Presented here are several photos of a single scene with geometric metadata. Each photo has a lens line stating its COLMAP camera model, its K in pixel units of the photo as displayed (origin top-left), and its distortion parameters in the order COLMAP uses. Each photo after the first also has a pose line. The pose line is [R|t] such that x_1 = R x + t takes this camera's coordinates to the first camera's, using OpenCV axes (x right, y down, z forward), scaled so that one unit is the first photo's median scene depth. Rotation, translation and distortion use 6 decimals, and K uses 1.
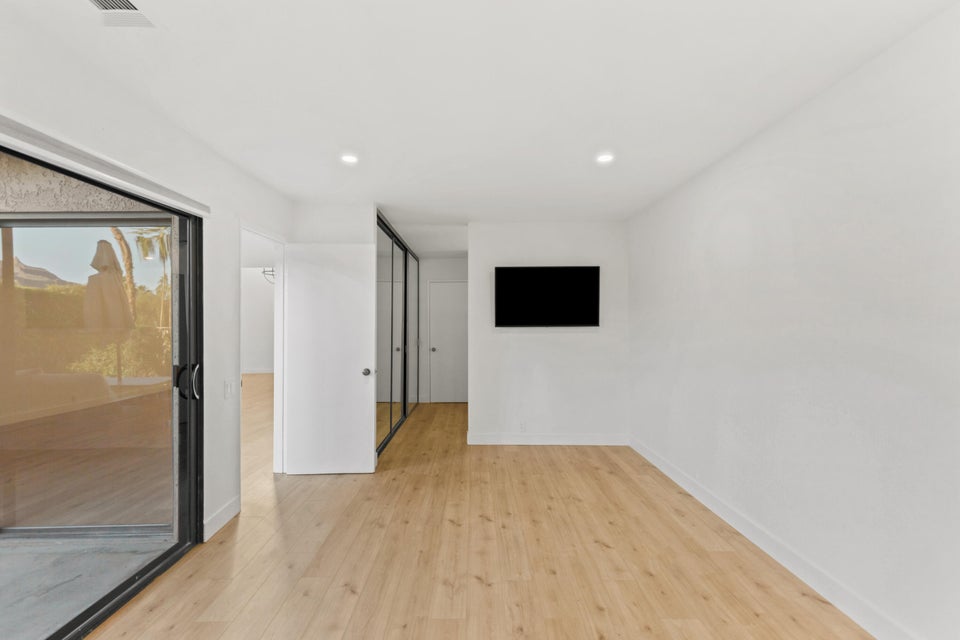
lens RADIAL K [[439.2, 0, 479.4], [0, 439.2, 314.8], [0, 0, 1]] dist [0.016755, -0.000484]
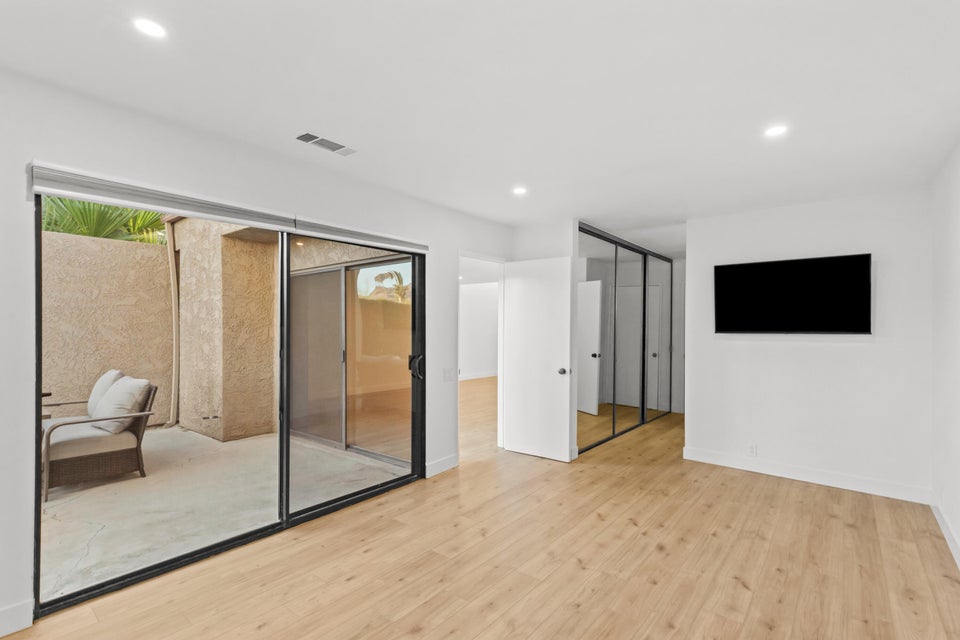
lens RADIAL K [[444.5, 0, 480.0], [0, 444.5, 320.0], [0, 0, 1]] dist [0.017267, -0.000487]
pose [[0.775410, -0.004649, -0.631441, 0.347512], [0.006025, 0.999982, 0.000036, -0.002195], [0.631429, -0.003832, 0.775424, -0.010108]]
